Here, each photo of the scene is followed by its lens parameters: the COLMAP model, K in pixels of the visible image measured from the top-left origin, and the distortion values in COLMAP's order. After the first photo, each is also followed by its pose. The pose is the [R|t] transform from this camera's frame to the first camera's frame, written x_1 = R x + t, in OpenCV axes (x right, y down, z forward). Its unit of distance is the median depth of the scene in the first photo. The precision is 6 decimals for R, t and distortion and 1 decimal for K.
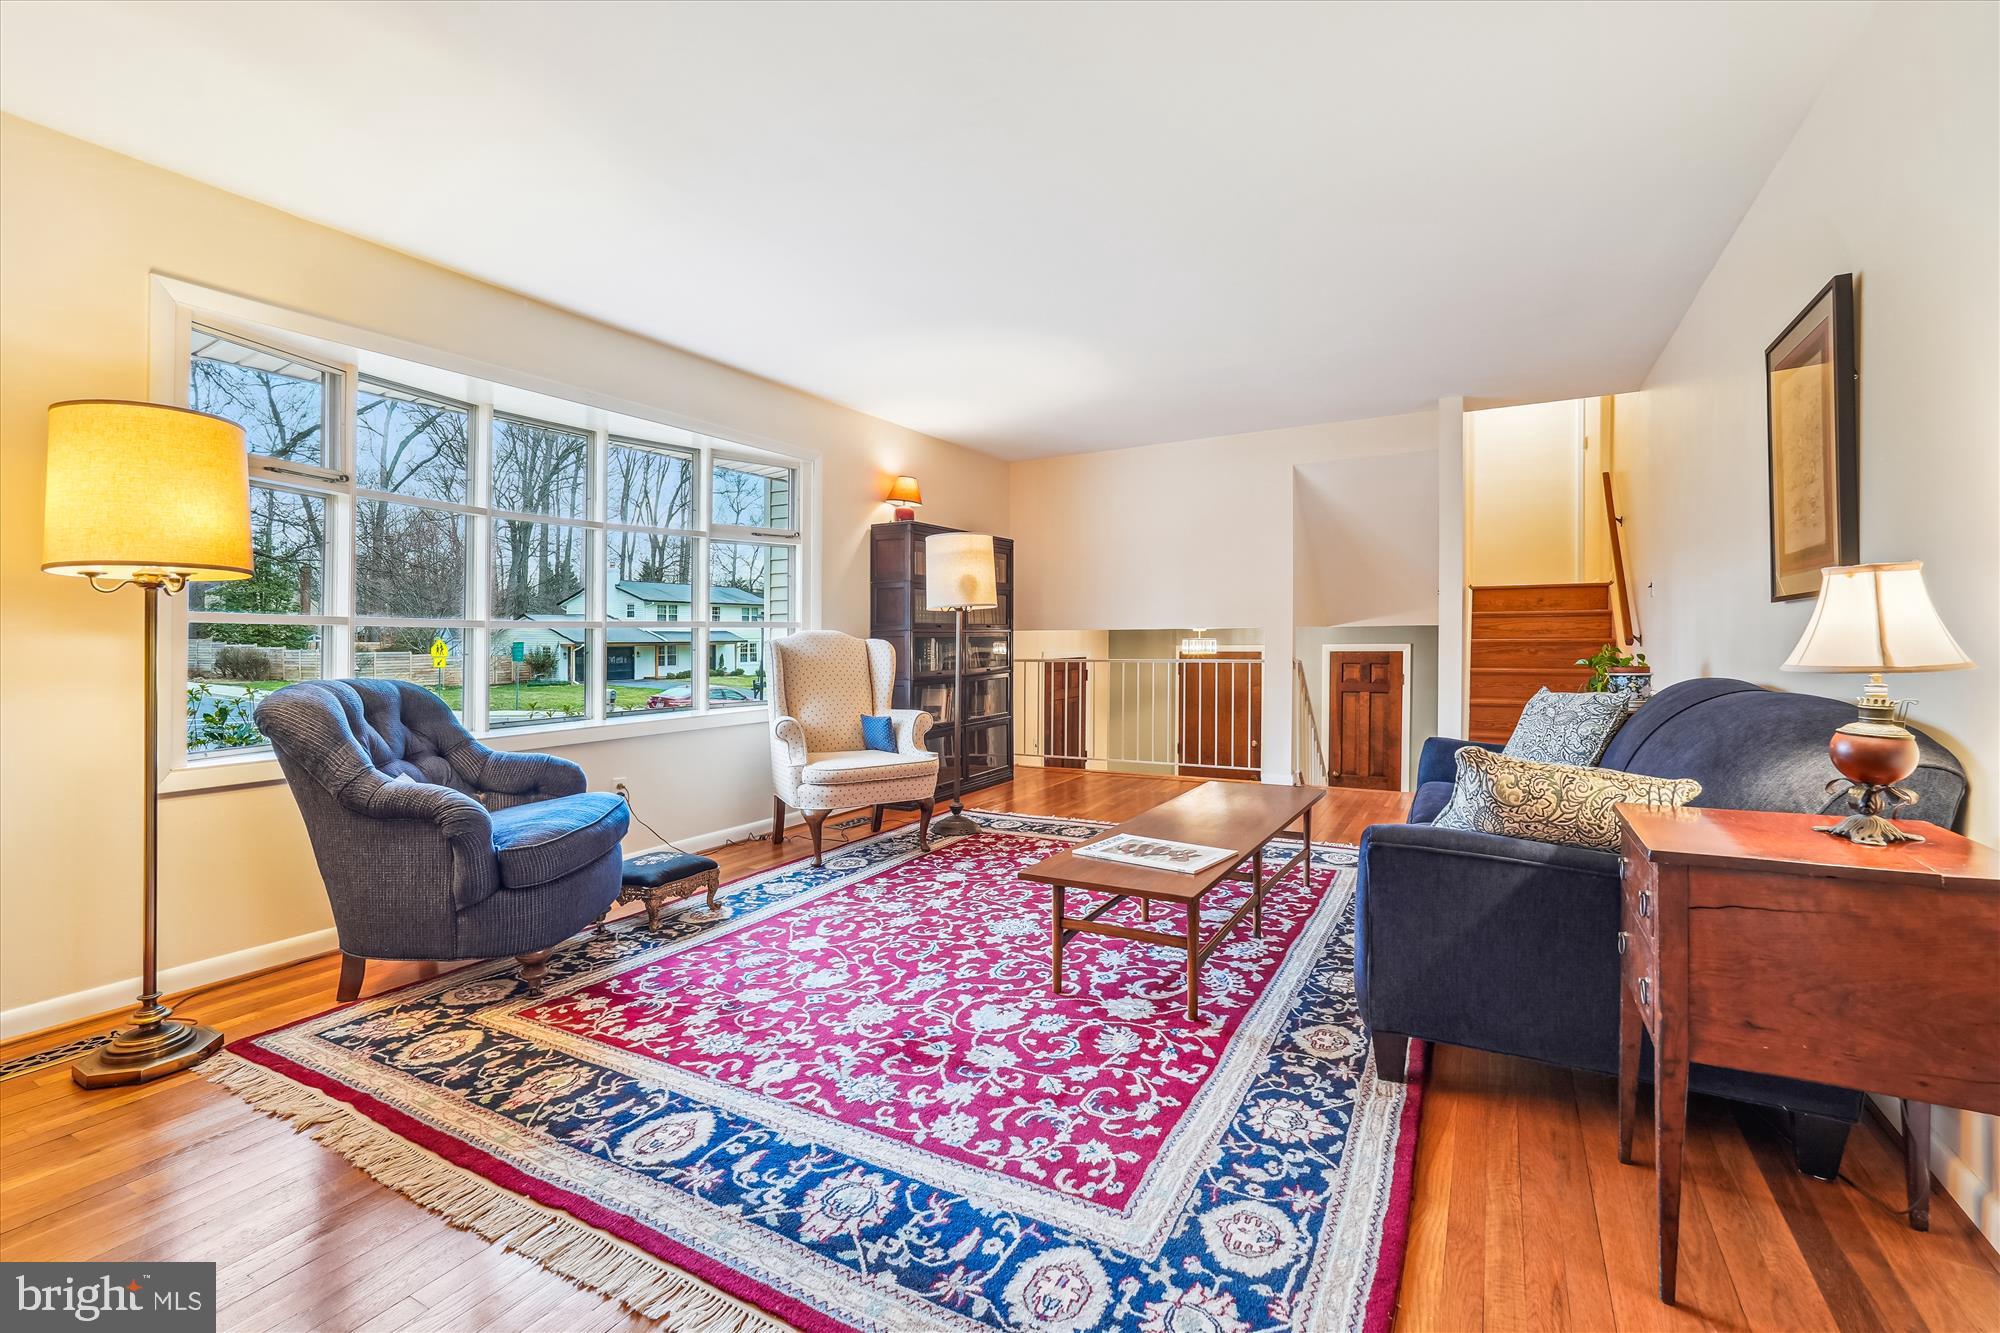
lens RADIAL K [[898.0, 0, 1013.2], [0, 898.0, 656.6], [0, 0, 1]] dist [-0.010929, 0.004508]
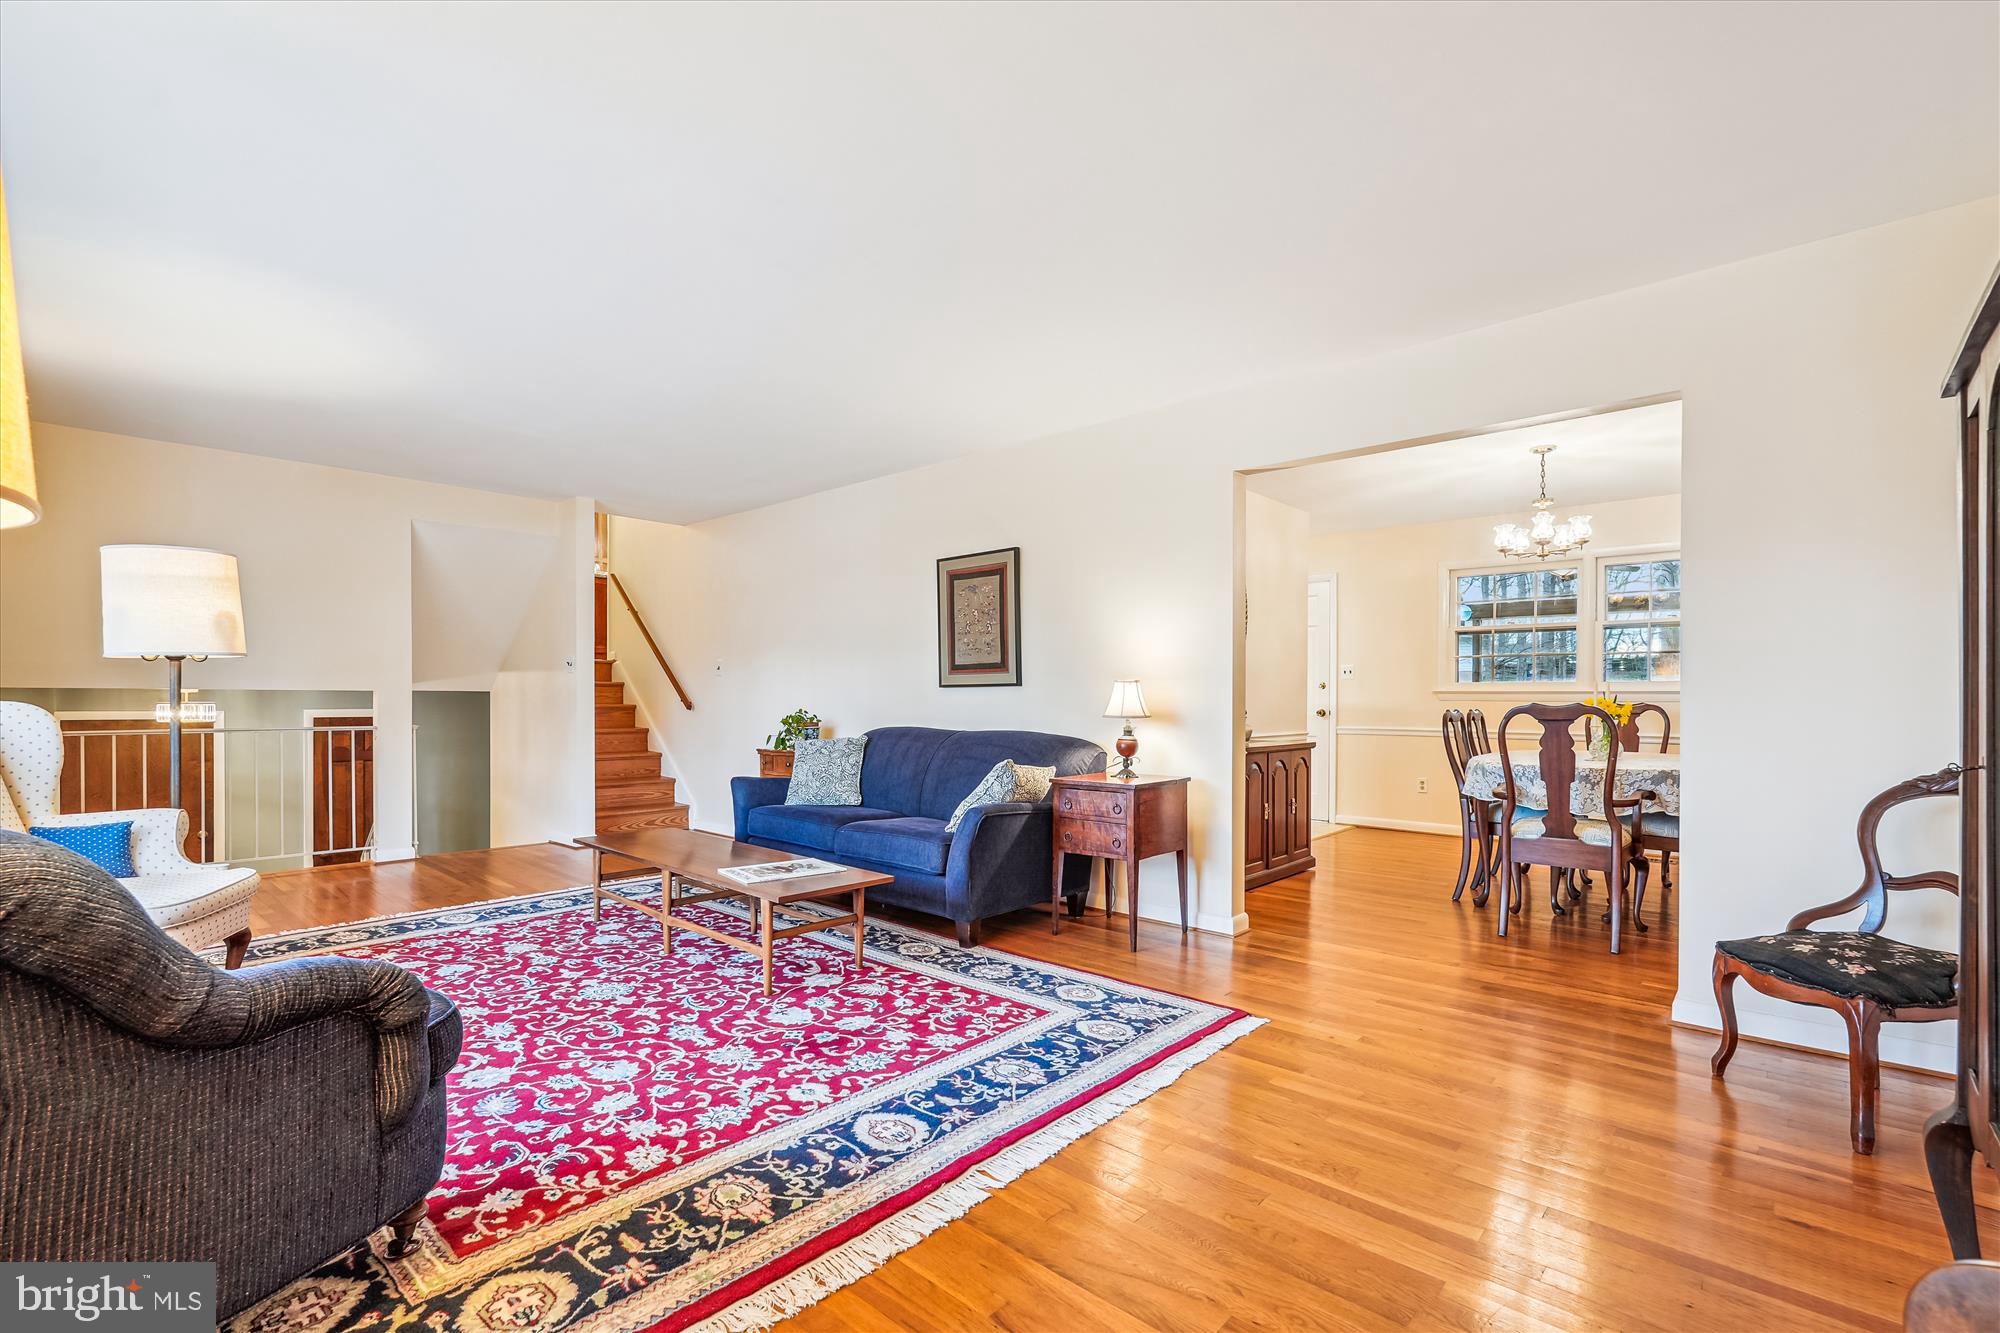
lens RADIAL K [[898.0, 0, 990.8], [0, 898.0, 724.1], [0, 0, 1]] dist [-0.010929, 0.004508]
pose [[0.216419, -0.015492, 0.976178, -1.242084], [0.013260, 0.999829, 0.012927, -0.004603], [-0.976211, 0.010146, 0.216587, 0.512628]]
